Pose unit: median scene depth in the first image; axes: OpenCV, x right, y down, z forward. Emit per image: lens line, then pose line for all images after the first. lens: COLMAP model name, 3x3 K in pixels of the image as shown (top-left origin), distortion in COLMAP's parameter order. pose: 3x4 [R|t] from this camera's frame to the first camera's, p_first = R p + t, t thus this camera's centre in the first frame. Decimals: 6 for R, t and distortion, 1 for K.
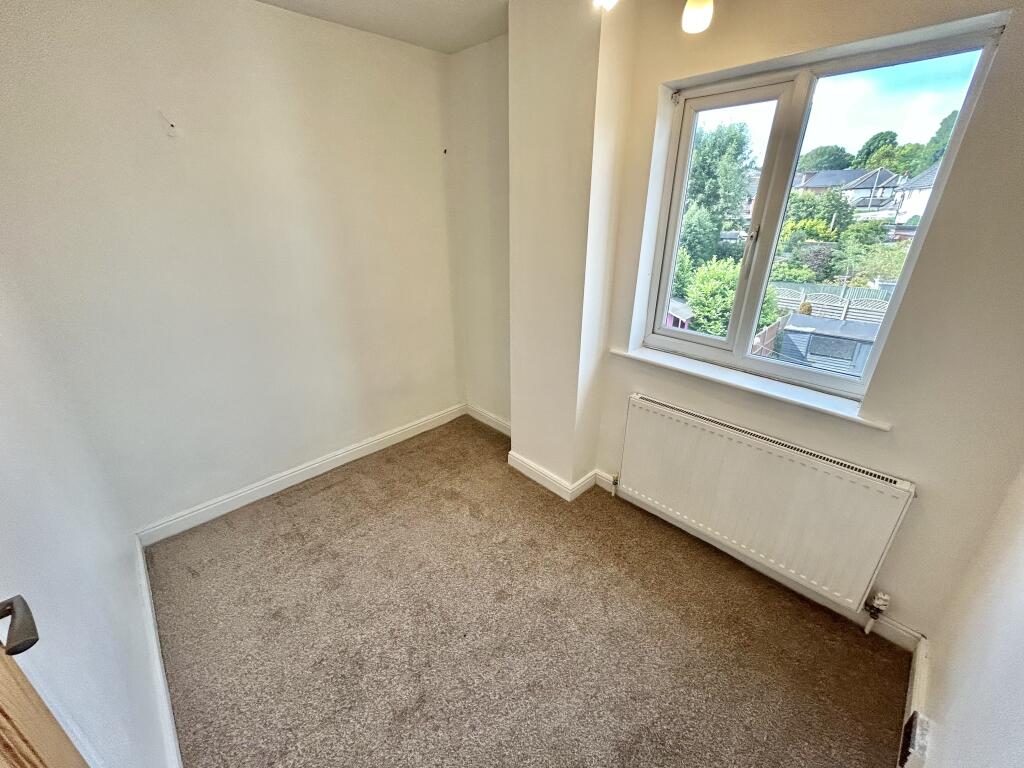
lens RADIAL K [[412.1, 0, 510.2], [0, 412.1, 385.6], [0, 0, 1]] dist [0.000730, 0.000620]
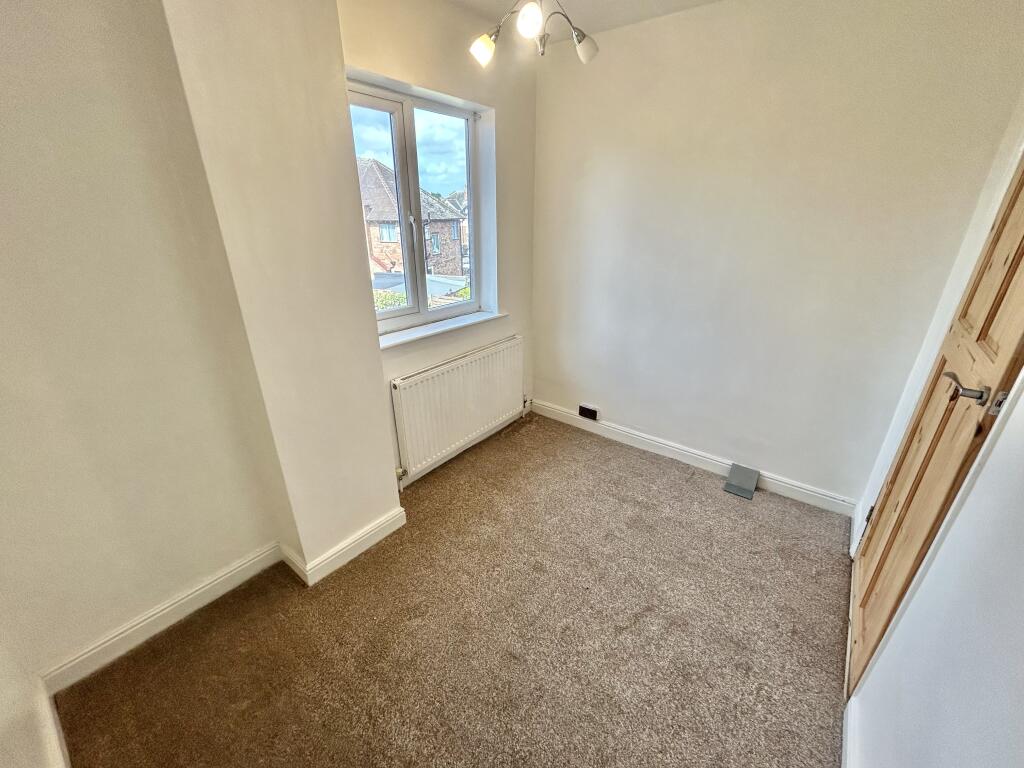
lens RADIAL K [[412.1, 0, 510.2], [0, 412.1, 385.6], [0, 0, 1]] dist [0.000730, 0.000620]
pose [[-0.142676, -0.380596, 0.913669, -0.700885], [0.392290, 0.825766, 0.405239, -0.282948], [-0.908709, 0.416241, 0.031487, 0.752510]]
